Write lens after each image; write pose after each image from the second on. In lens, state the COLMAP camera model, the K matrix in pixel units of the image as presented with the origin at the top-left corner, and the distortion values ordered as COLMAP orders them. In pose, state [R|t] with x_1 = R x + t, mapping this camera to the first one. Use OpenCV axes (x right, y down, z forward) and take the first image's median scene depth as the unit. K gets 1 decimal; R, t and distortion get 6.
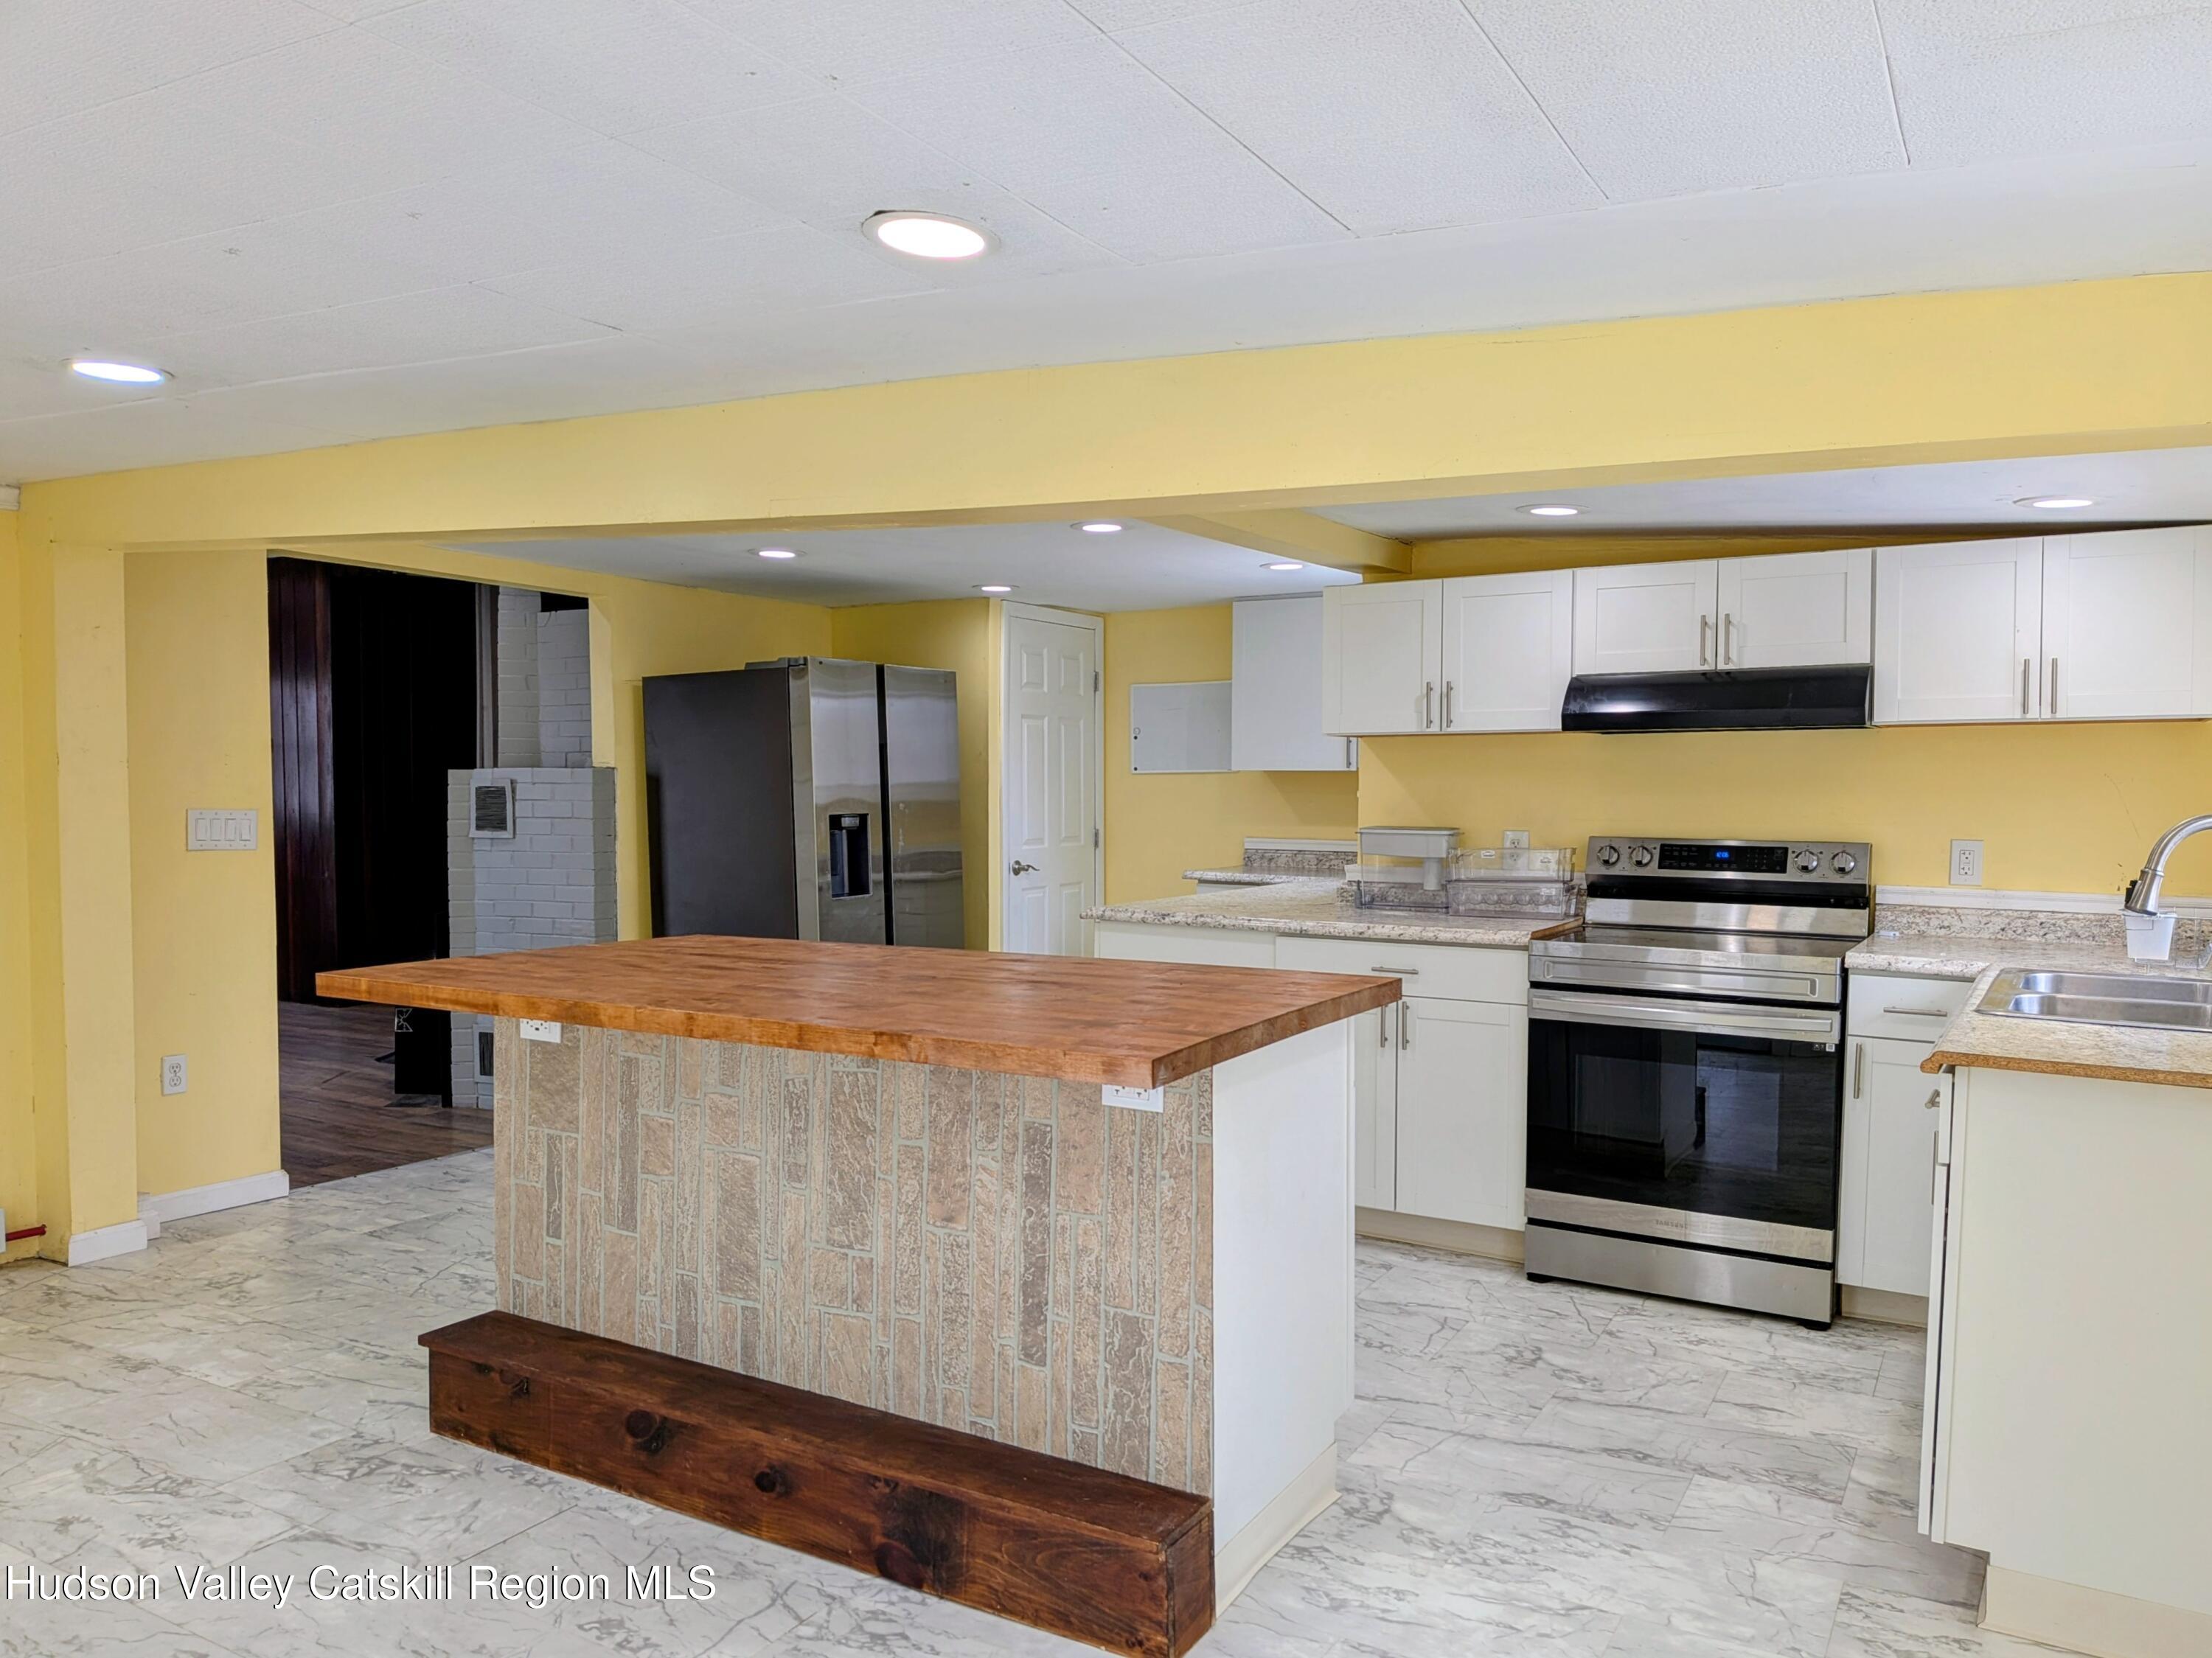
lens RADIAL K [[1649.8, 0, 1106.0], [0, 1649.8, 829.0], [0, 0, 1]] dist [0.103588, -0.194167]
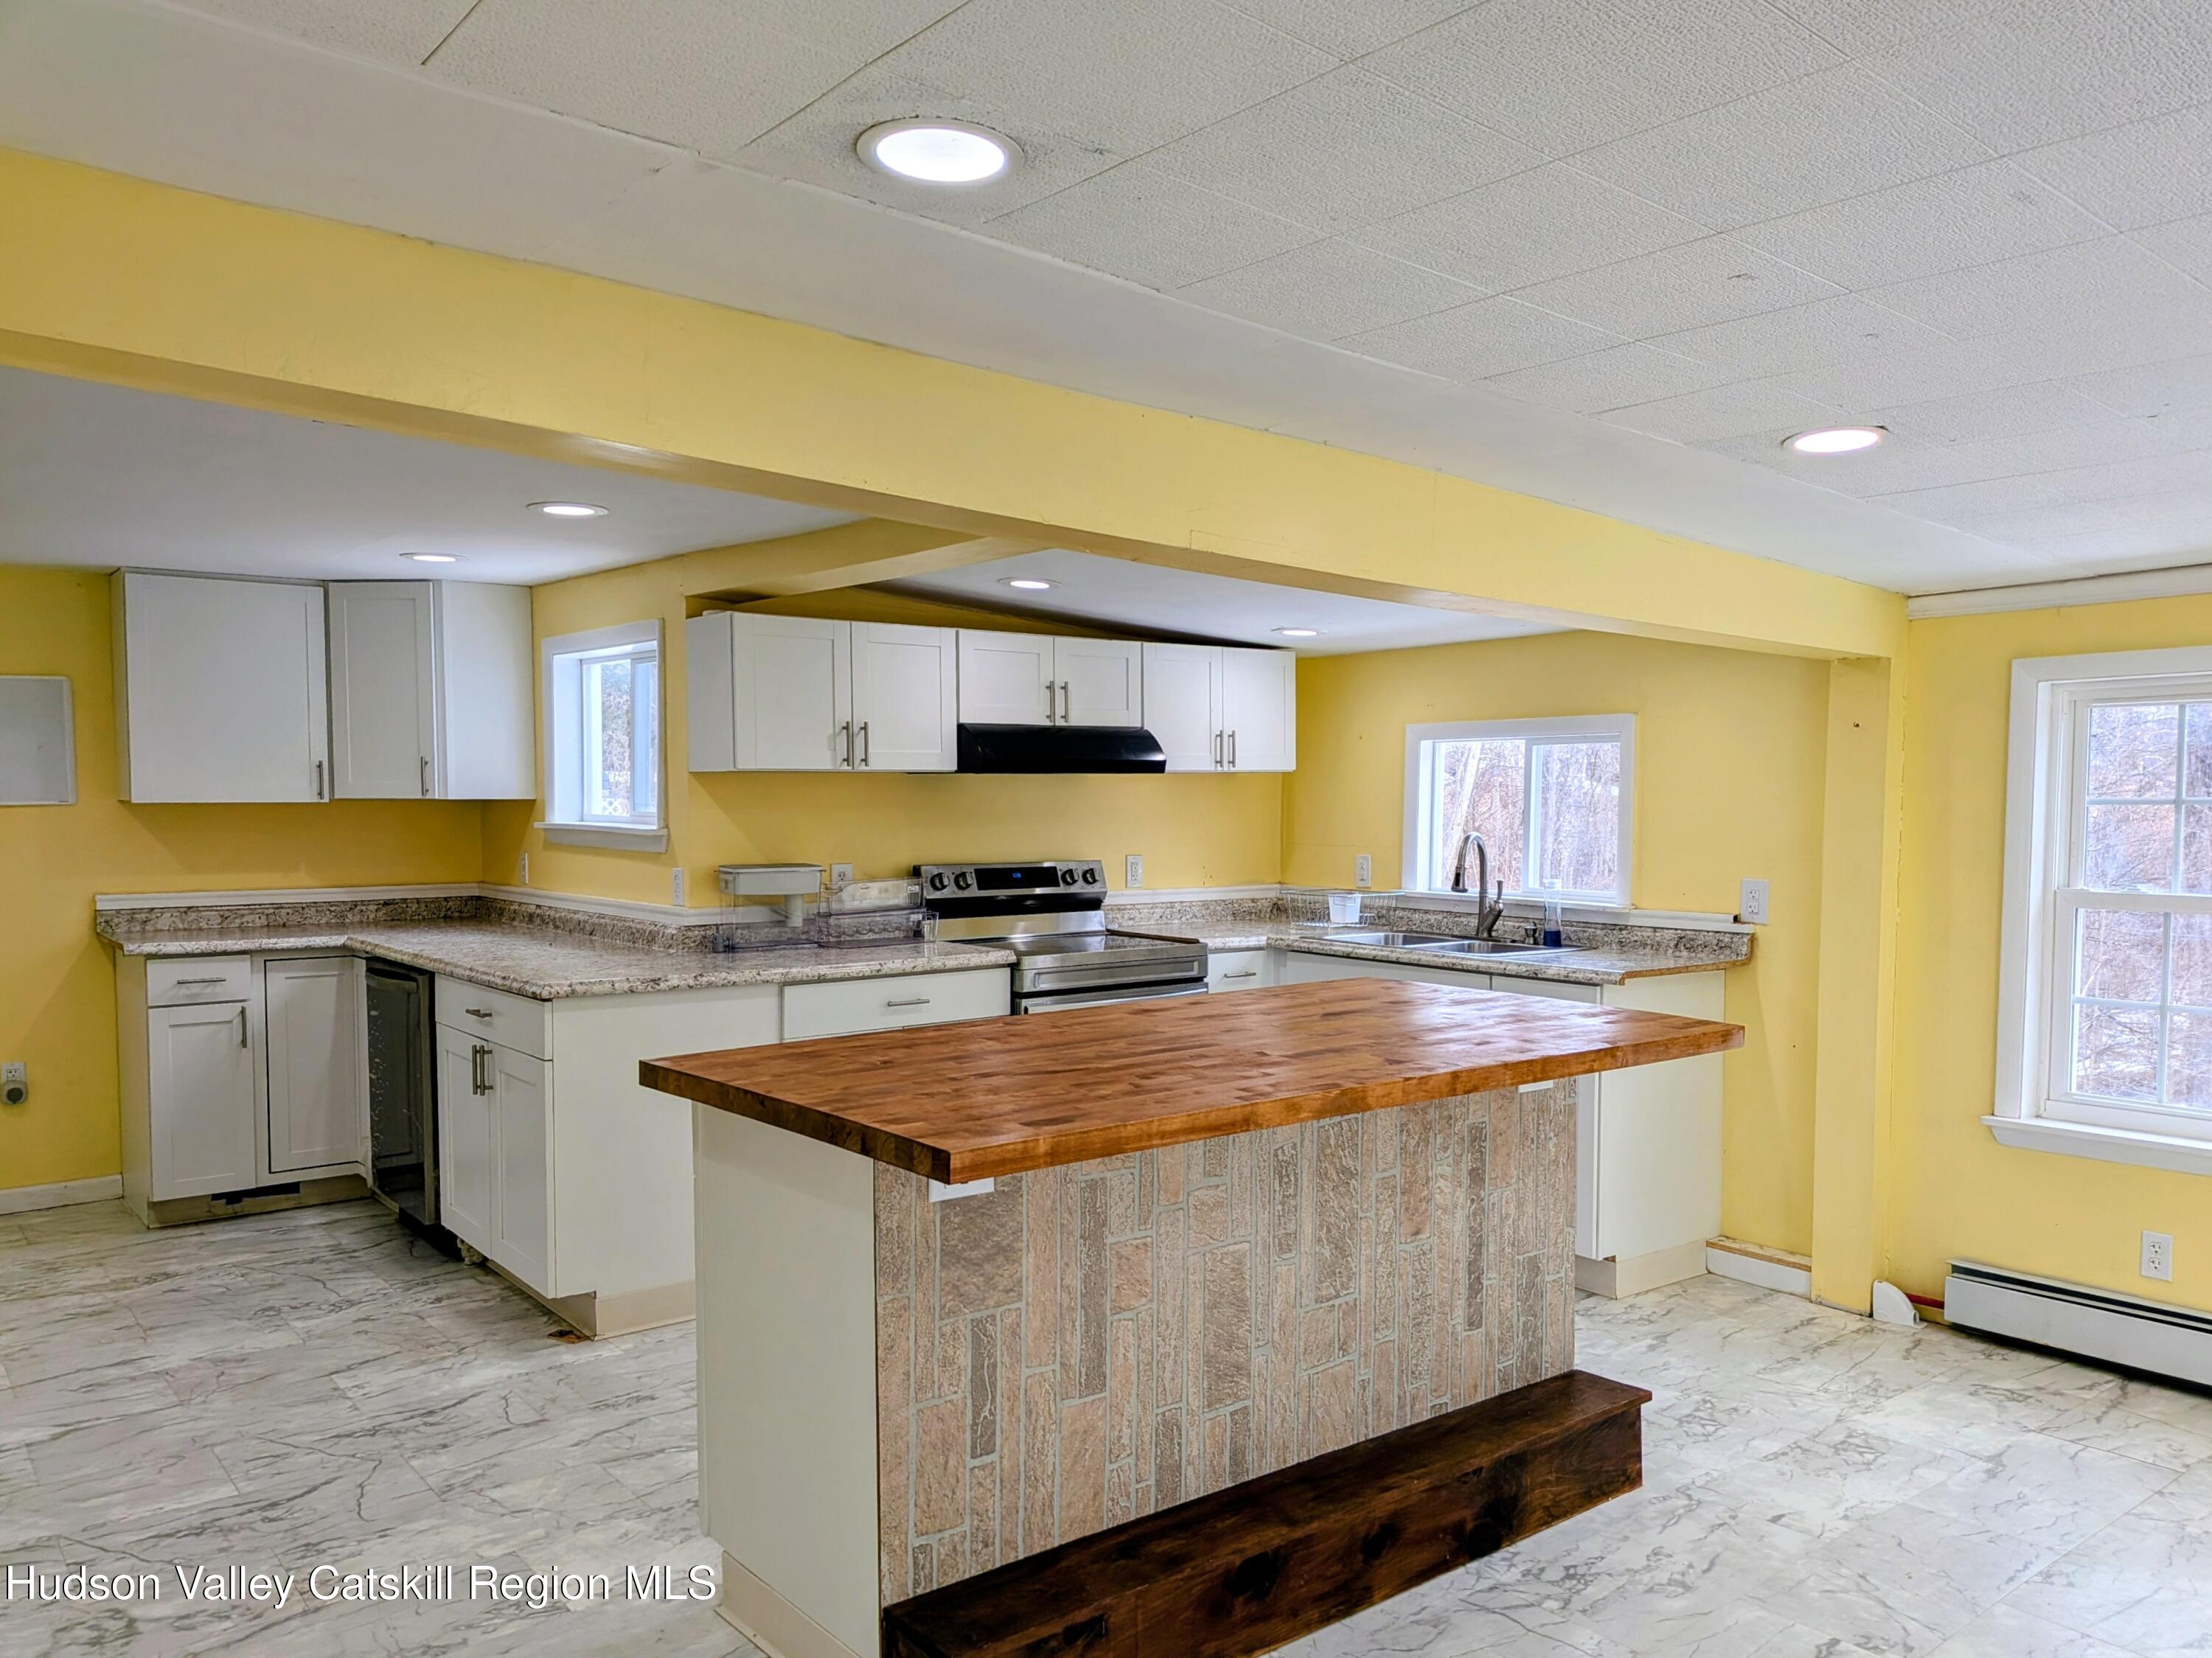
lens RADIAL K [[1676.7, 0, 1179.8], [0, 1676.7, 829.6], [0, 0, 1]] dist [0.103284, -0.169518]
pose [[0.324579, -0.024947, 0.945529, -0.857447], [0.030192, 0.999416, 0.016004, -0.038635], [-0.945377, 0.023353, 0.325143, 0.558834]]
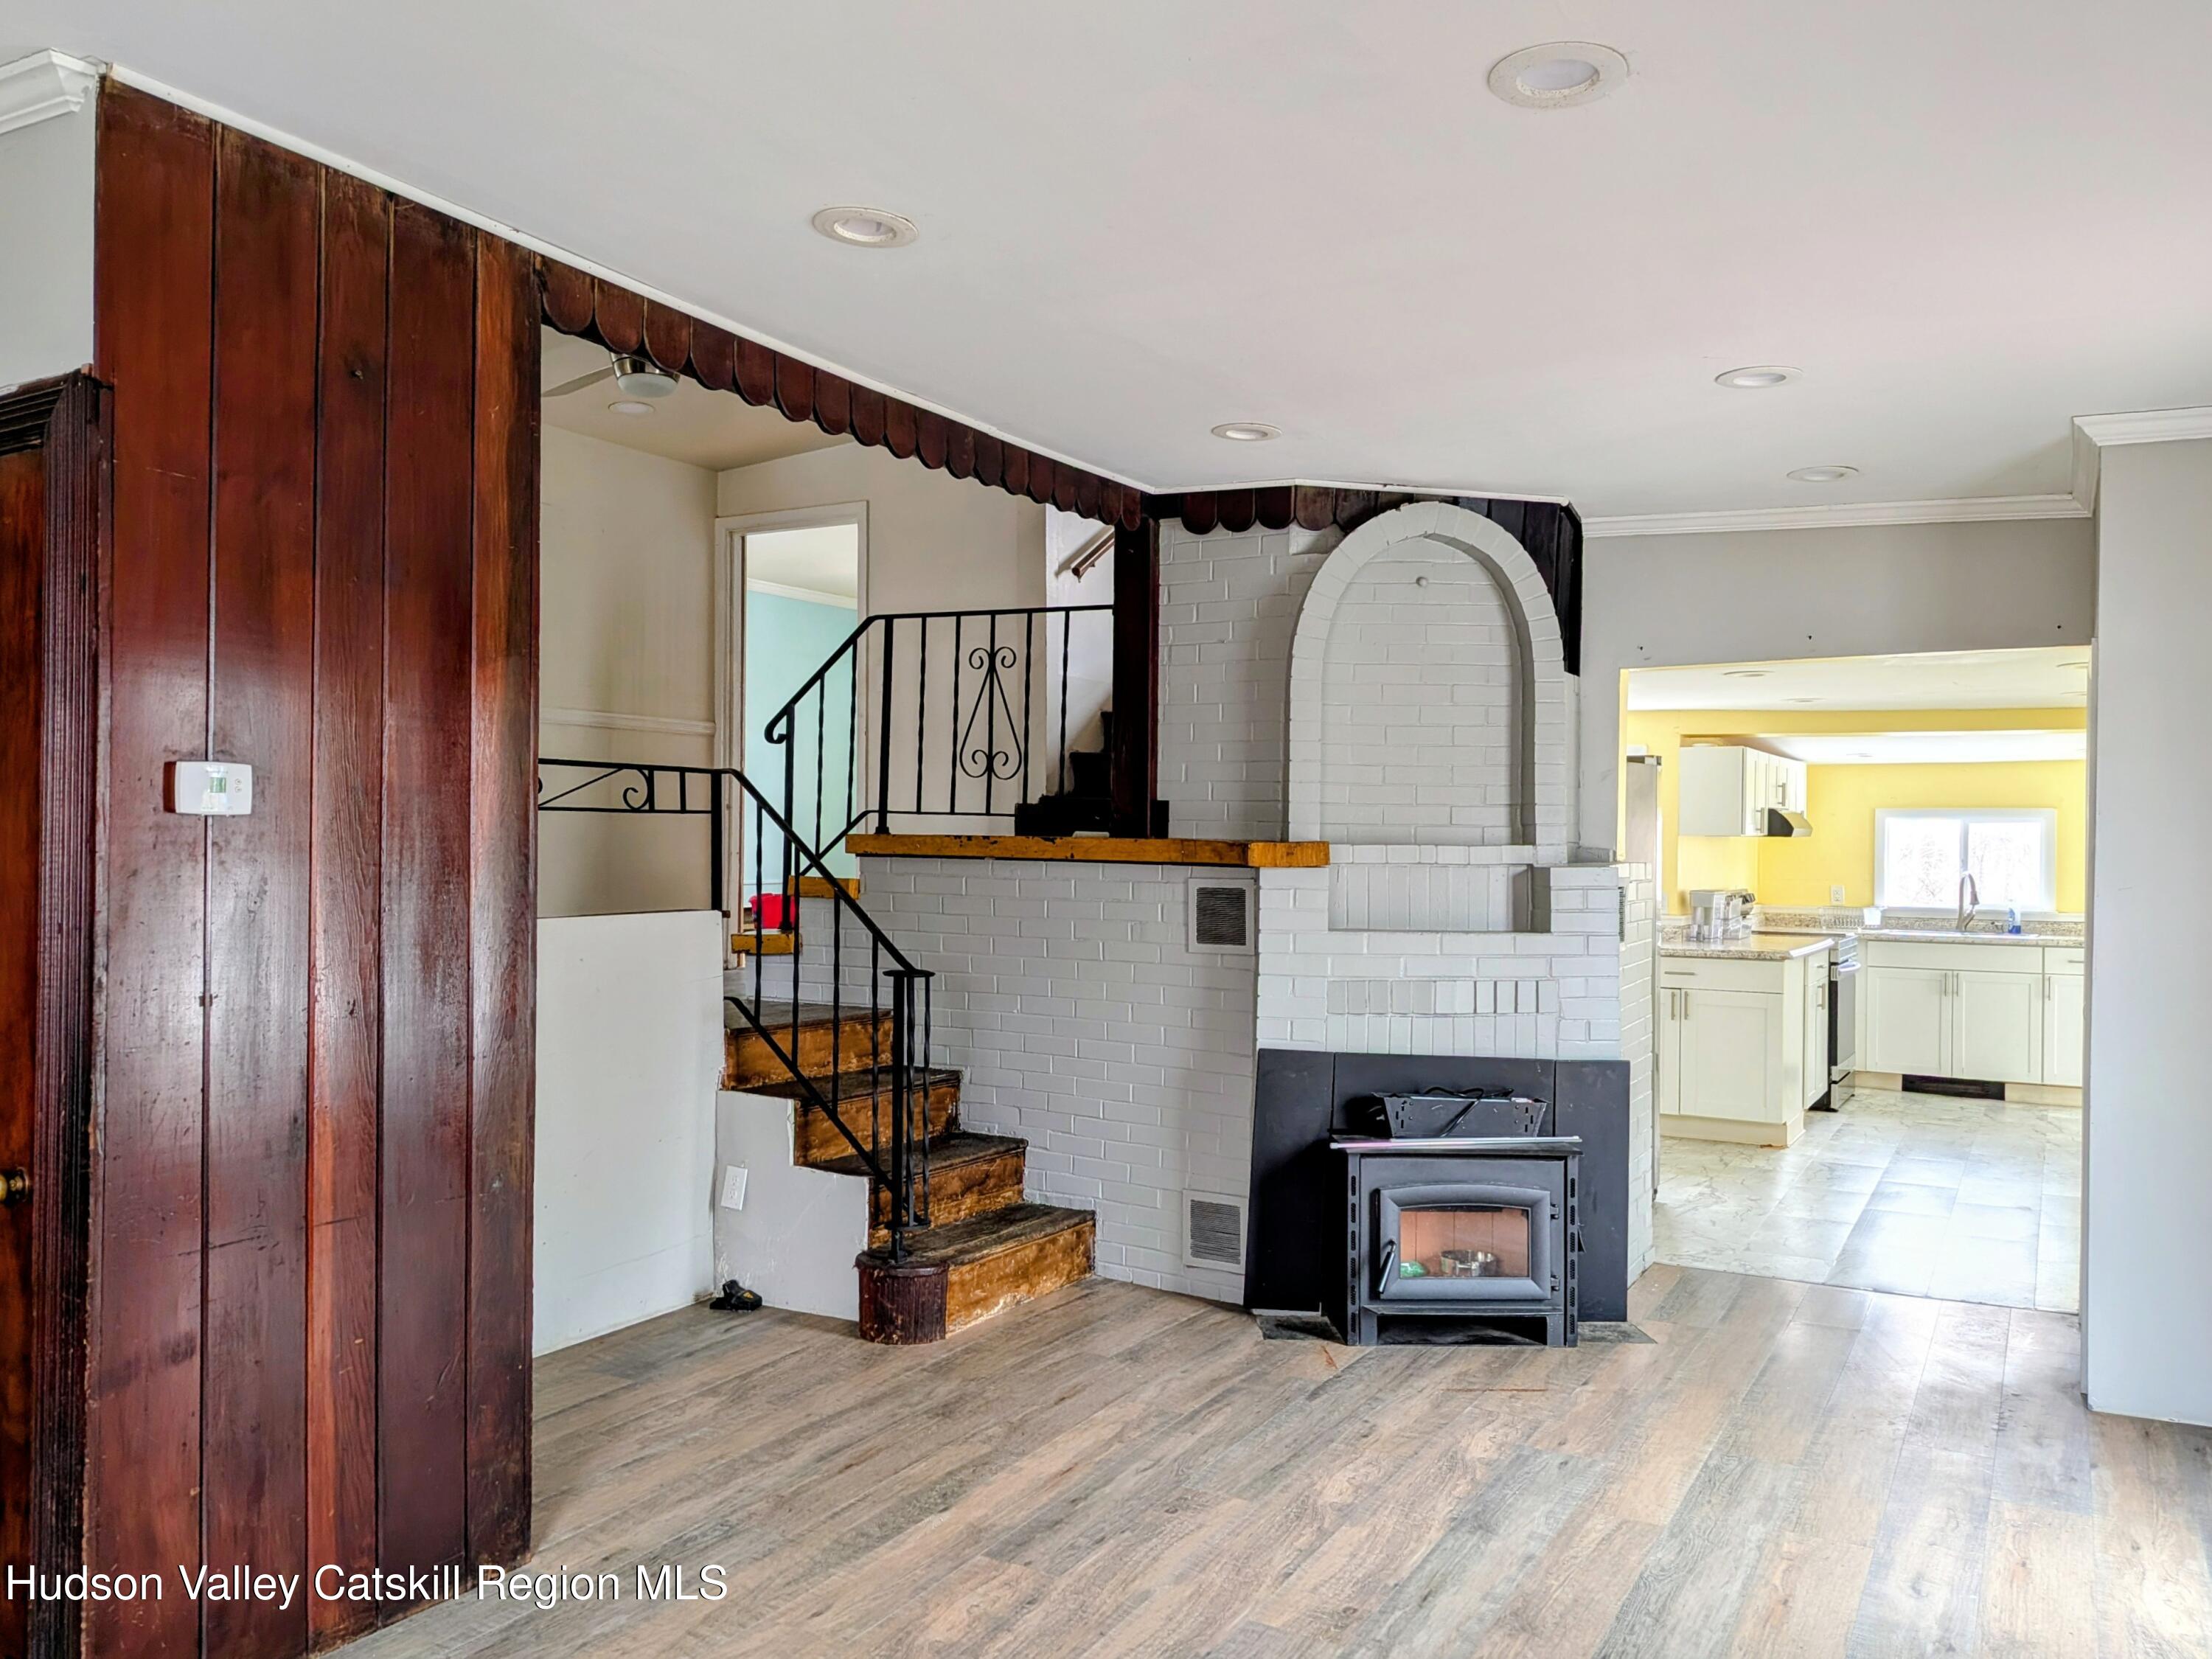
lens RADIAL K [[1623.8, 0, 1106.0], [0, 1623.8, 829.5], [0, 0, 1]] dist [0.088107, -0.103903]
pose [[-0.018017, 0.003038, 0.999833, -1.894814], [0.020653, 0.999783, -0.002666, -0.089996], [-0.999624, 0.020601, -0.018076, 2.083009]]
